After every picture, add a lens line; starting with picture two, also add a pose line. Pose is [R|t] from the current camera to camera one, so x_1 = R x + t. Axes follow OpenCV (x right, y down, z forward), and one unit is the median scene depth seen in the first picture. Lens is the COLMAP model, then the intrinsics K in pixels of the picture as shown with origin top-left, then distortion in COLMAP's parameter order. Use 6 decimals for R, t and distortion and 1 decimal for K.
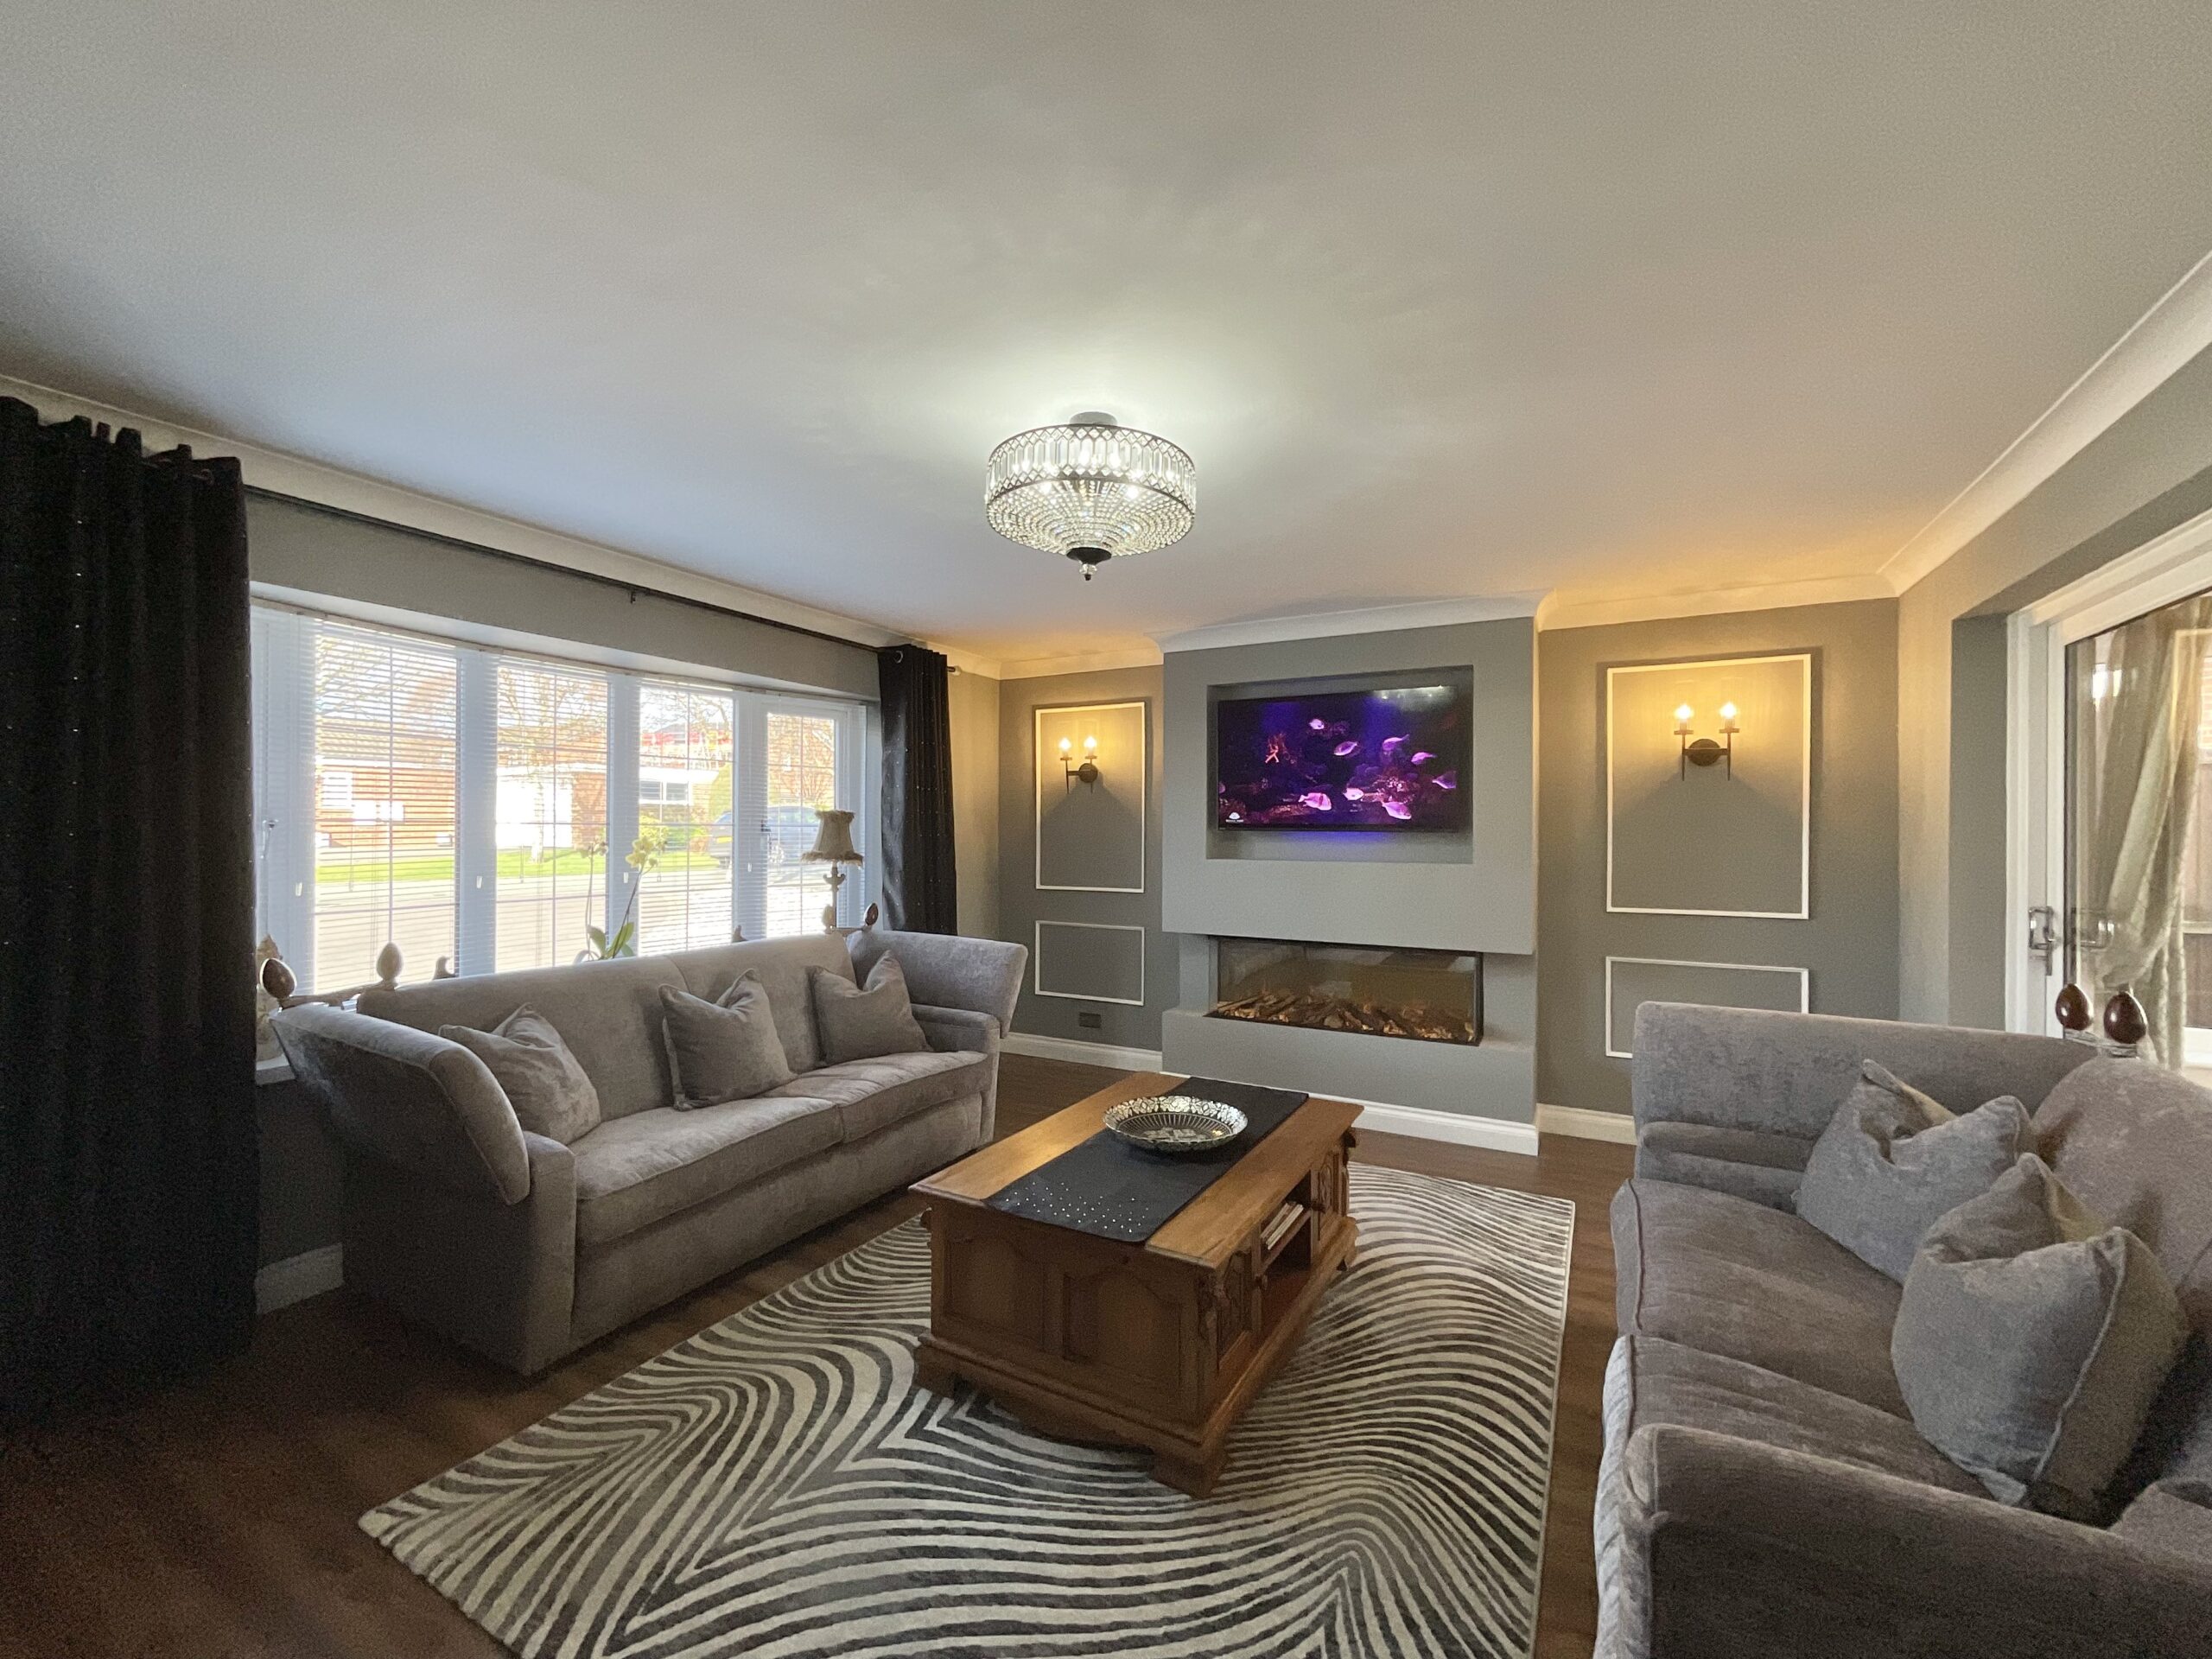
lens RADIAL K [[904.9, 0, 1106.0], [0, 904.9, 829.5], [0, 0, 1]] dist [0.000162, 0.000555]
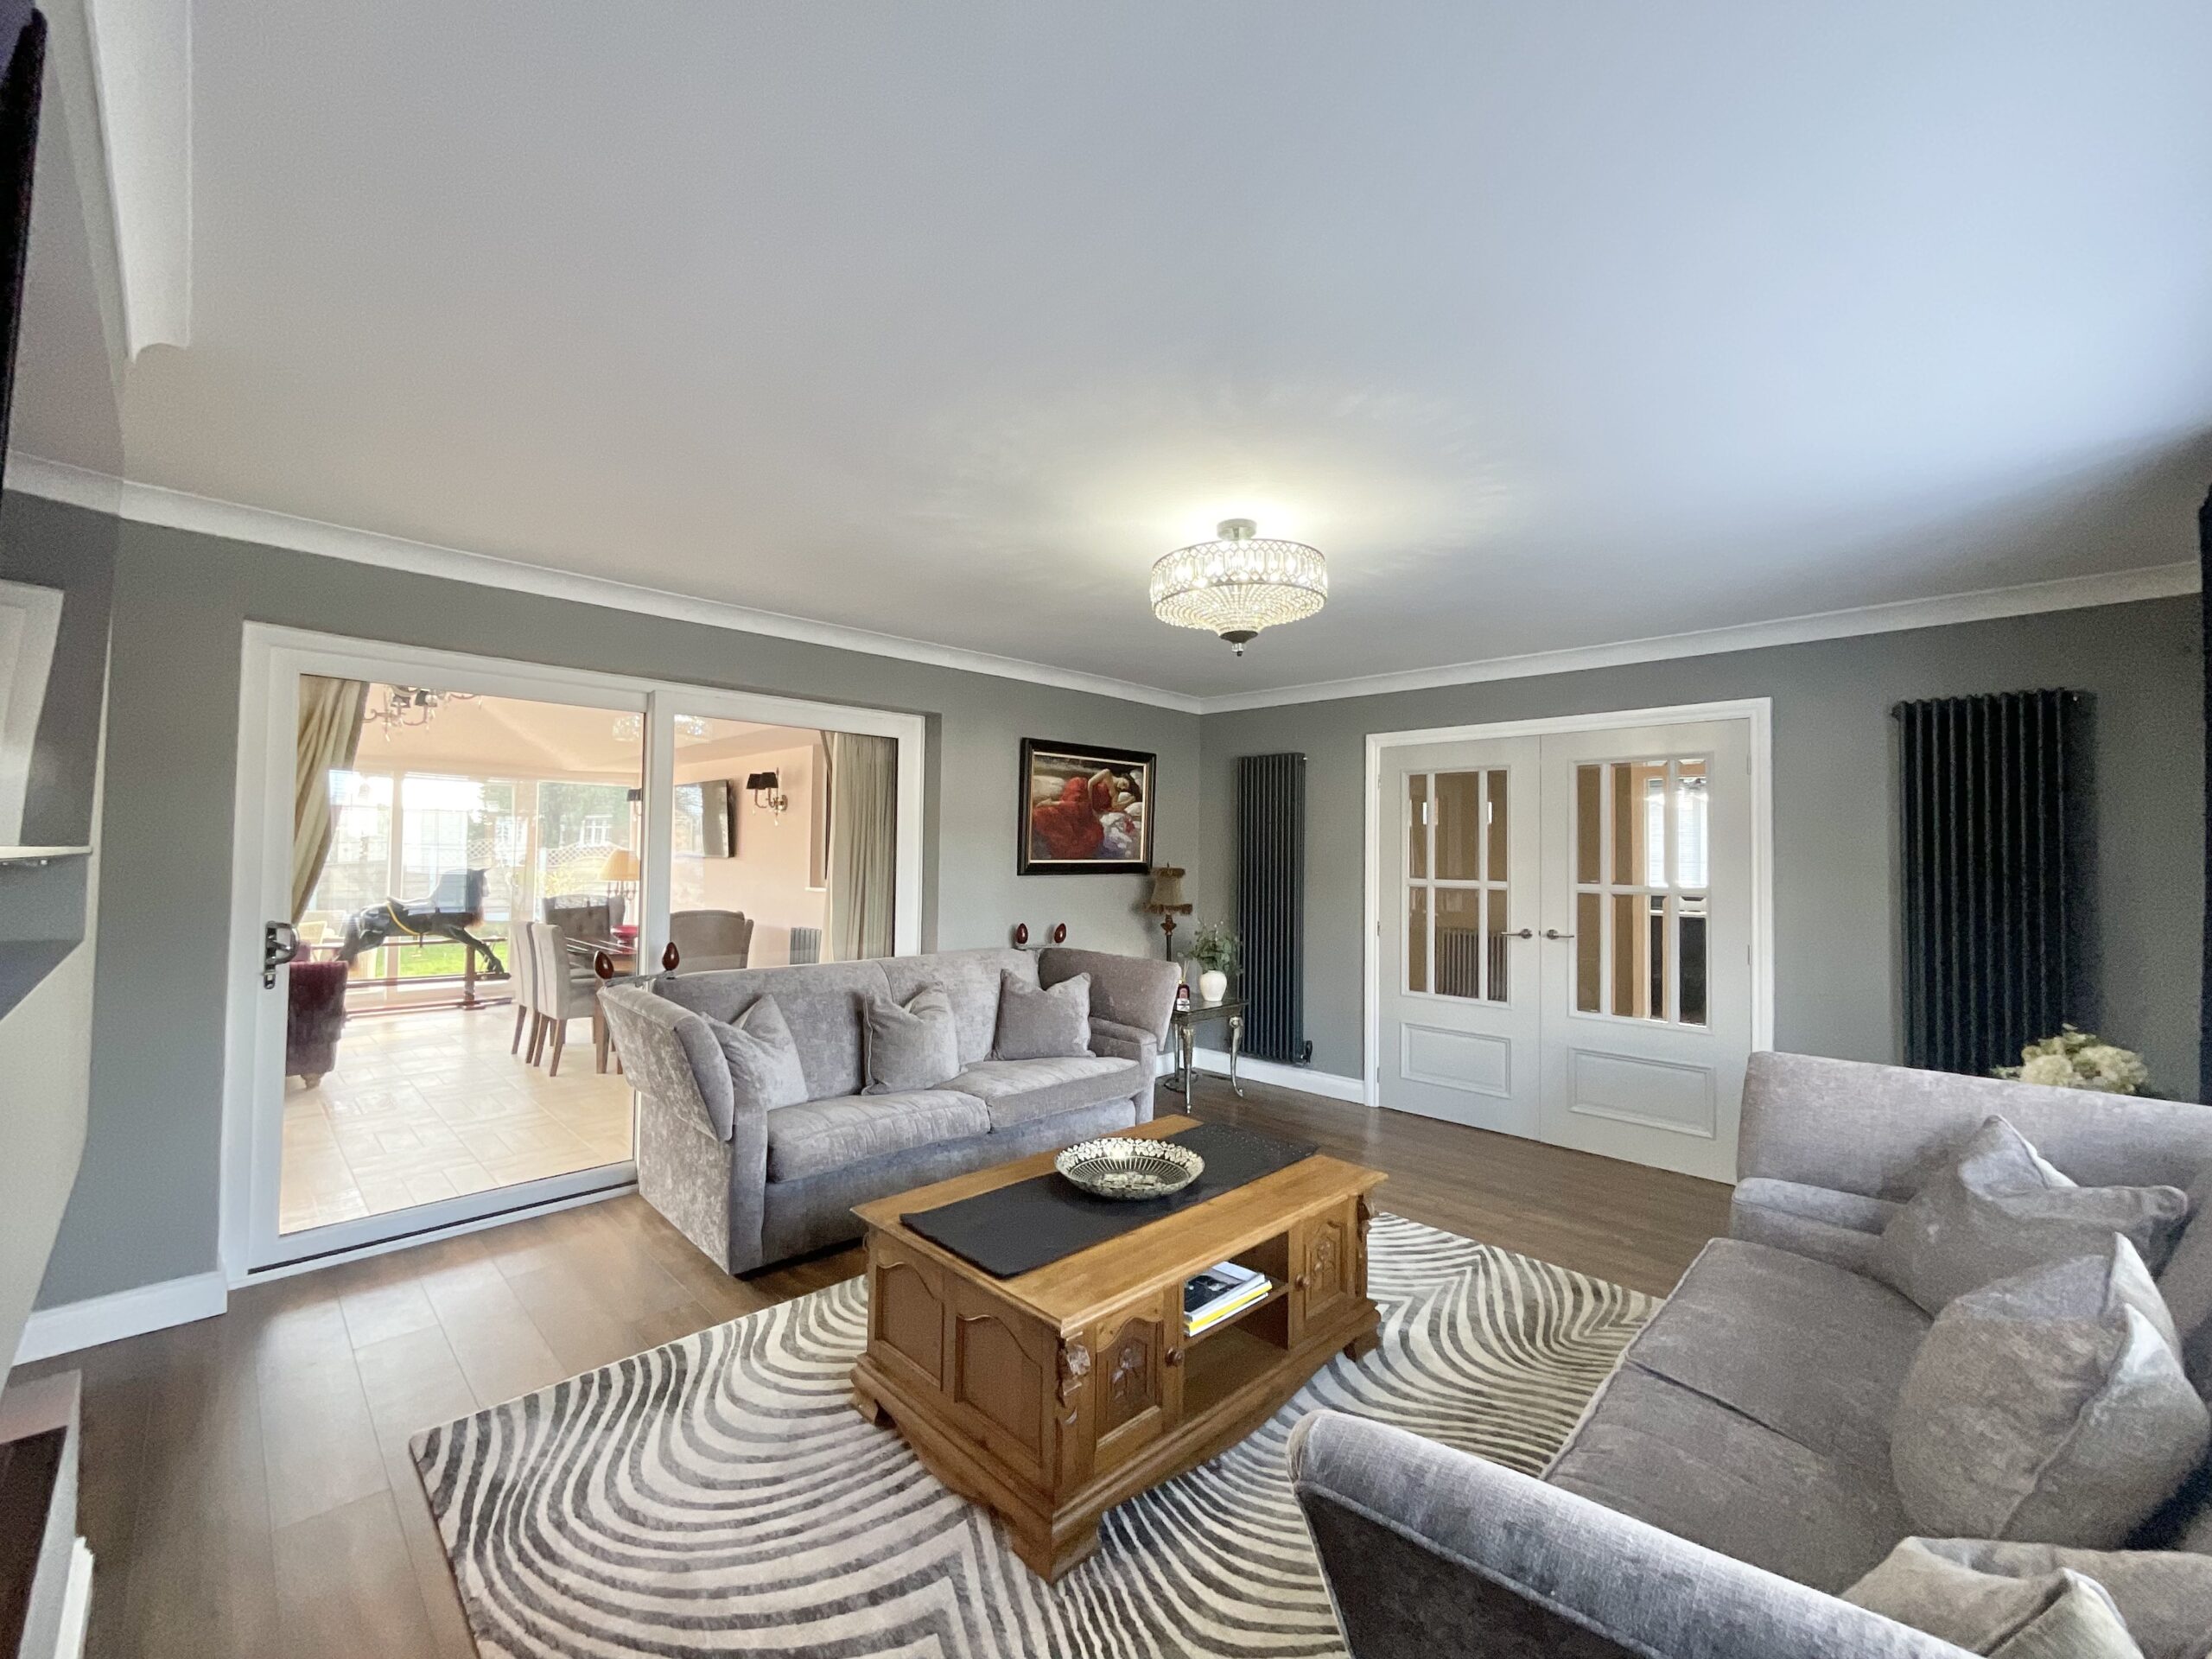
lens RADIAL K [[904.9, 0, 1106.0], [0, 904.9, 829.5], [0, 0, 1]] dist [0.000162, 0.000555]
pose [[-0.962017, -0.006930, 0.272902, -0.111045], [-0.014969, 0.999513, -0.027385, -0.006484], [-0.272579, -0.030430, -0.961652, 1.360763]]
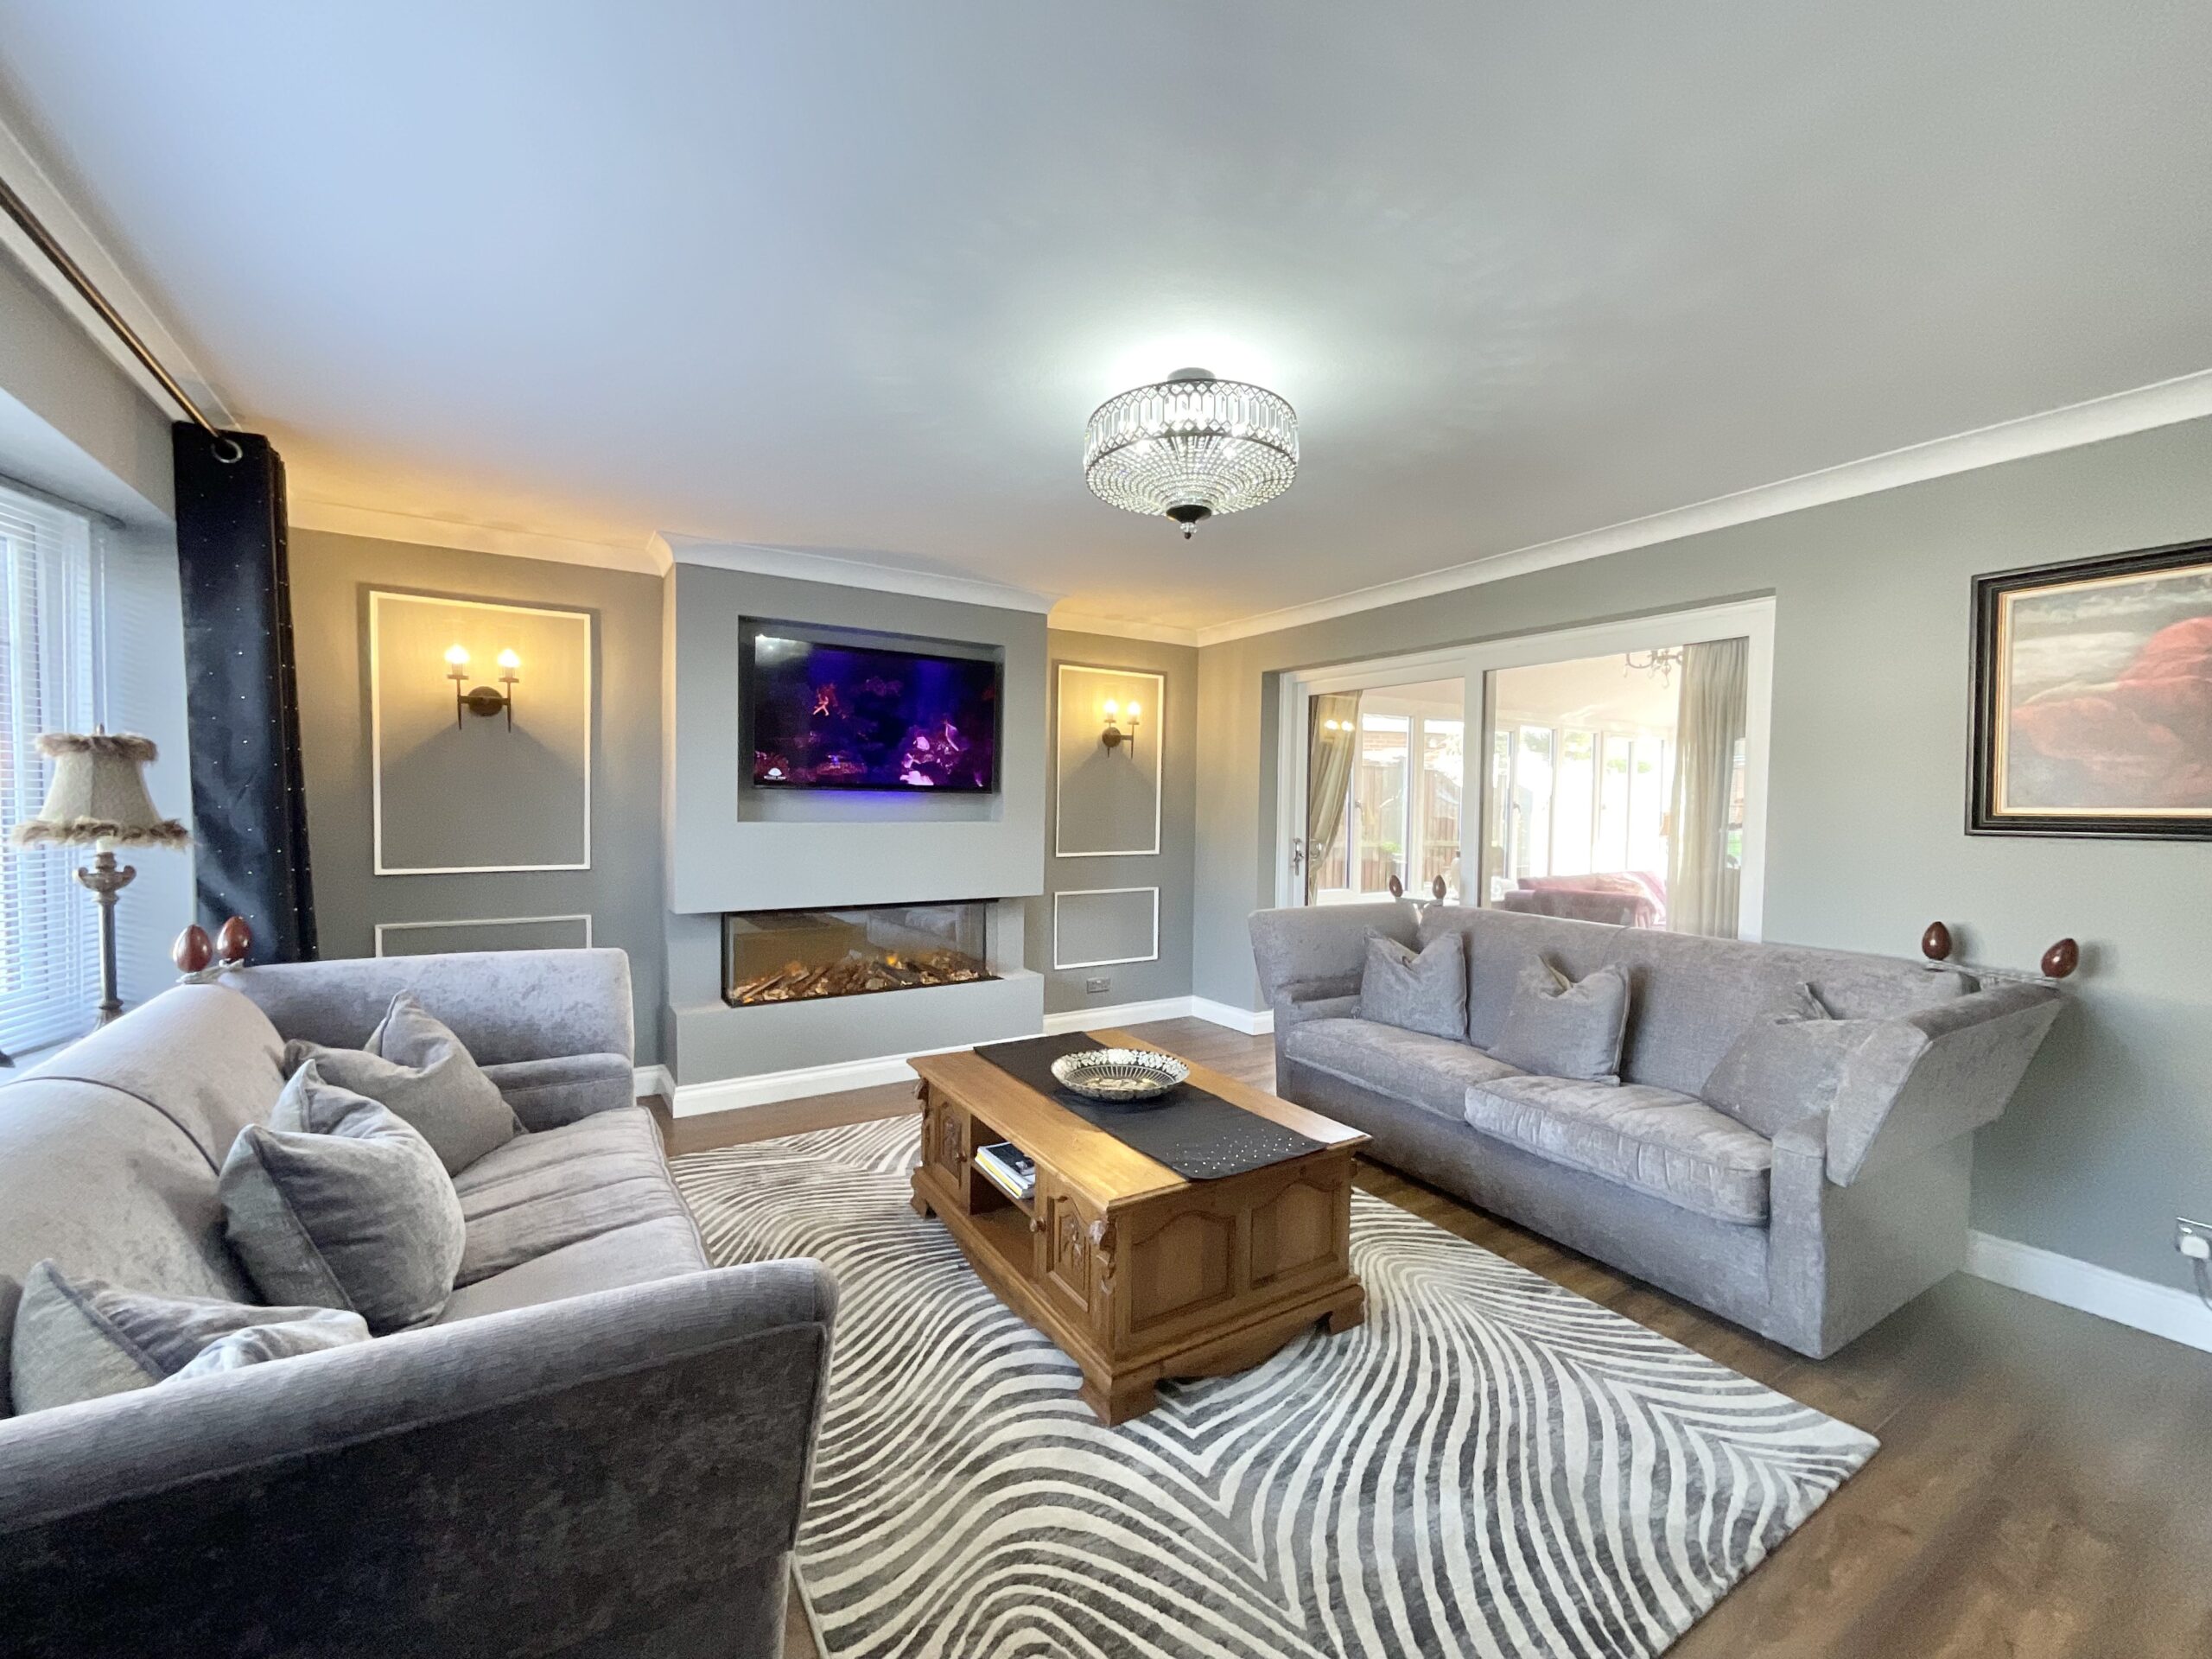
lens RADIAL K [[904.9, 0, 1106.0], [0, 904.9, 829.5], [0, 0, 1]] dist [0.000162, 0.000555]
pose [[0.474793, -0.026156, 0.879709, -0.583292], [-0.013336, 0.999230, 0.036907, 0.004847], [-0.879996, -0.029254, 0.474079, 0.369661]]
